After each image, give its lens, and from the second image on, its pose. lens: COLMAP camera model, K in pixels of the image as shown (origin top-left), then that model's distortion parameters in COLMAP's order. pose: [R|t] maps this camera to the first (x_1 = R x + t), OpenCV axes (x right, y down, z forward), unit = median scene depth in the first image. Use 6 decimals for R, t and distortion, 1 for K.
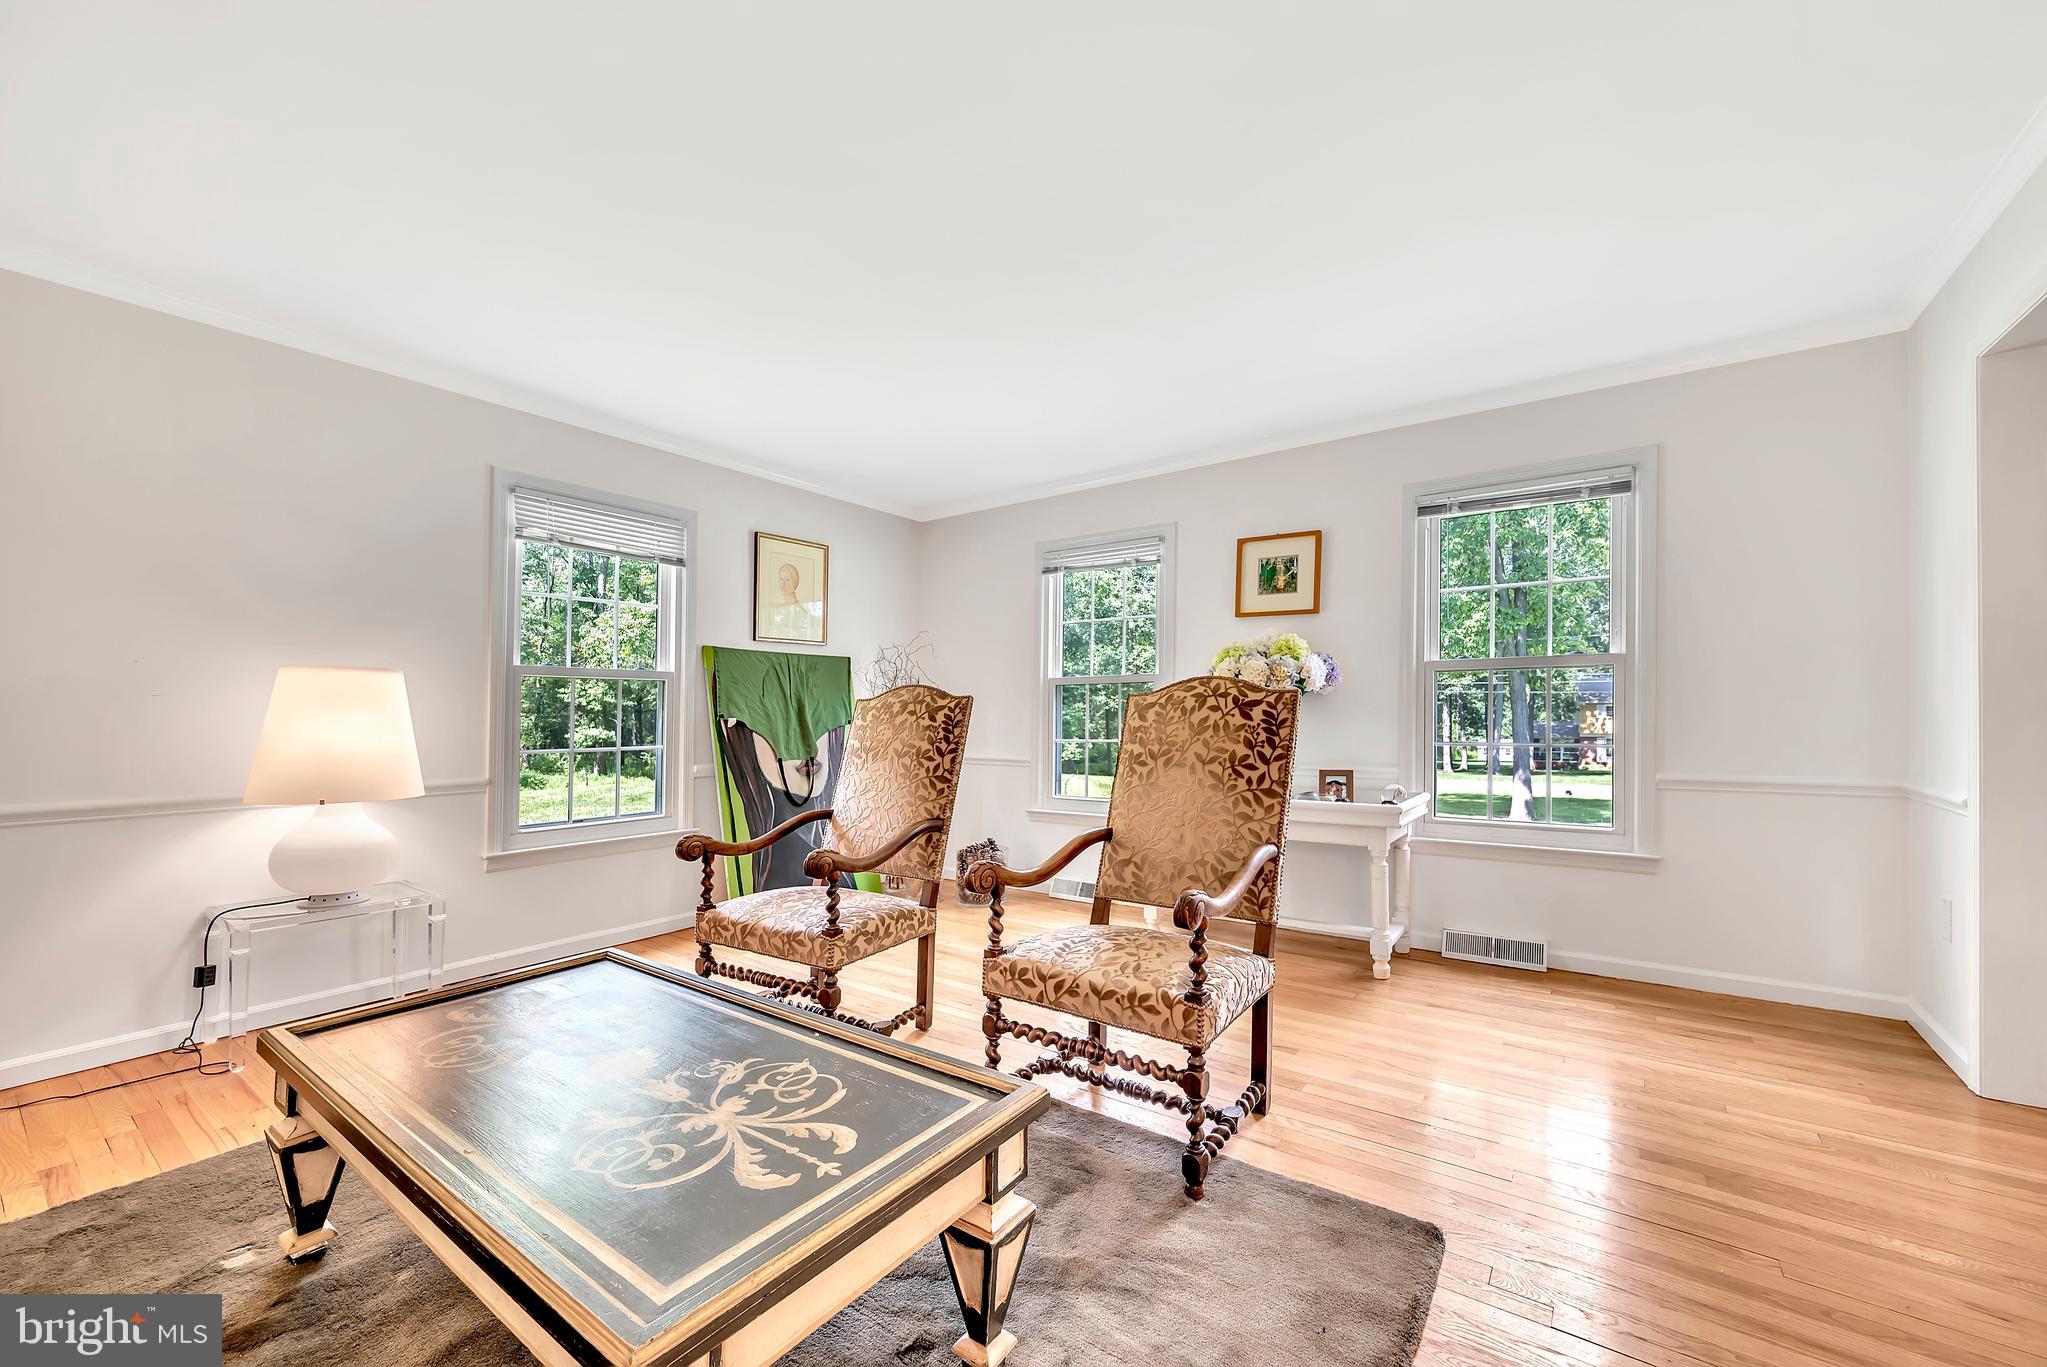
lens RADIAL K [[747.2, 0, 1021.6], [0, 747.2, 712.3], [0, 0, 1]] dist [0.000120, -0.000034]
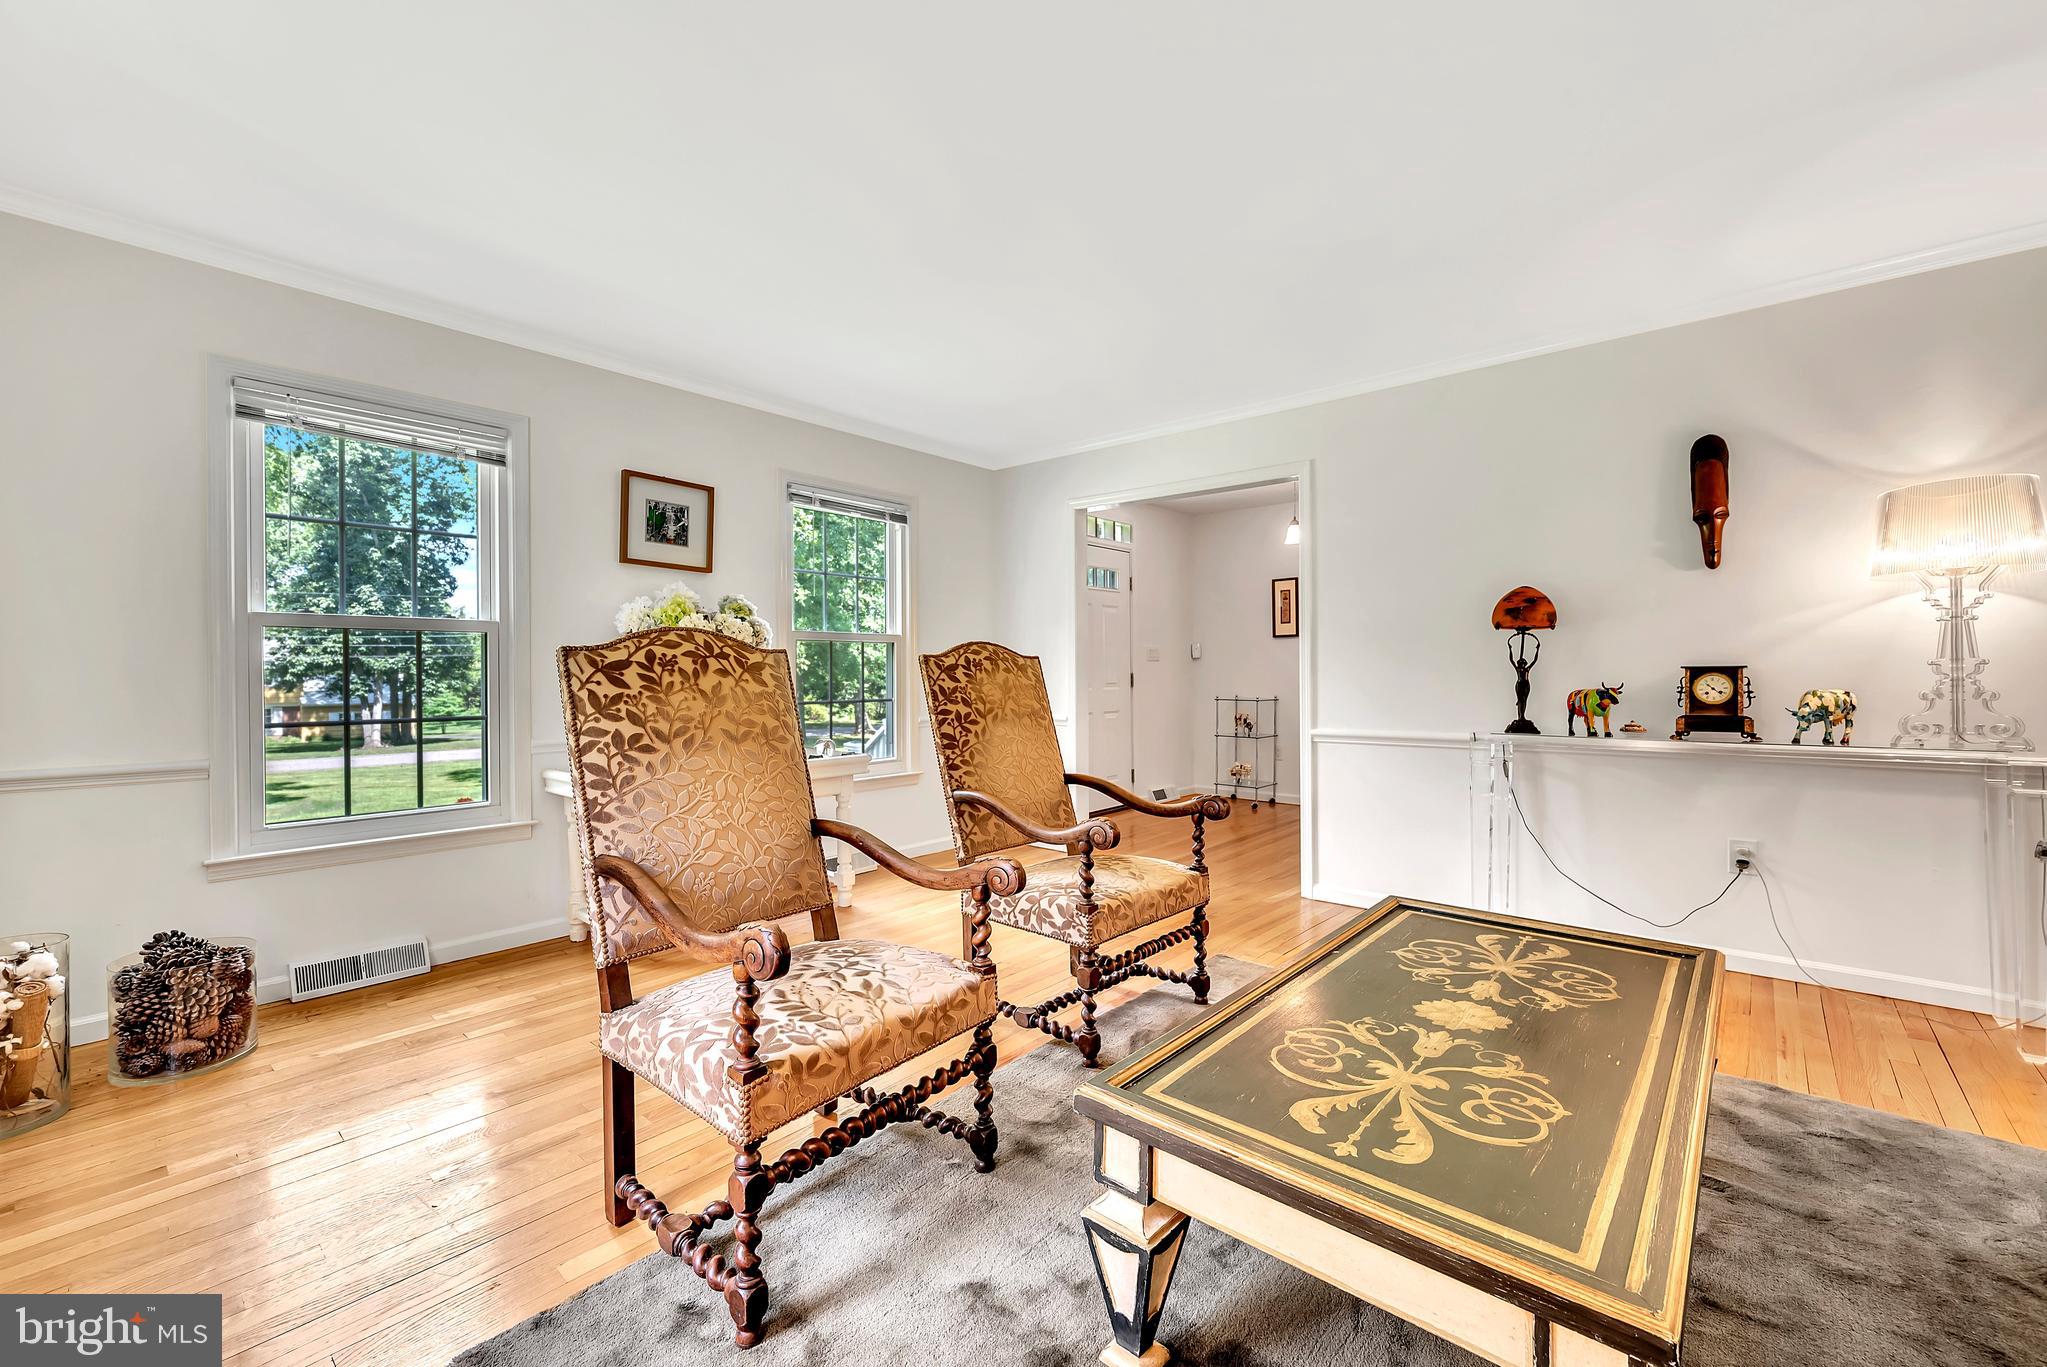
lens RADIAL K [[814.9, 0, 1008.4], [0, 814.9, 682.1], [0, 0, 1]] dist [0.001660, 0.000129]
pose [[0.157580, 0.003506, 0.987500, -0.607155], [0.006618, 0.999967, -0.004607, 0.012249], [-0.987484, 0.007261, 0.157552, 0.504442]]
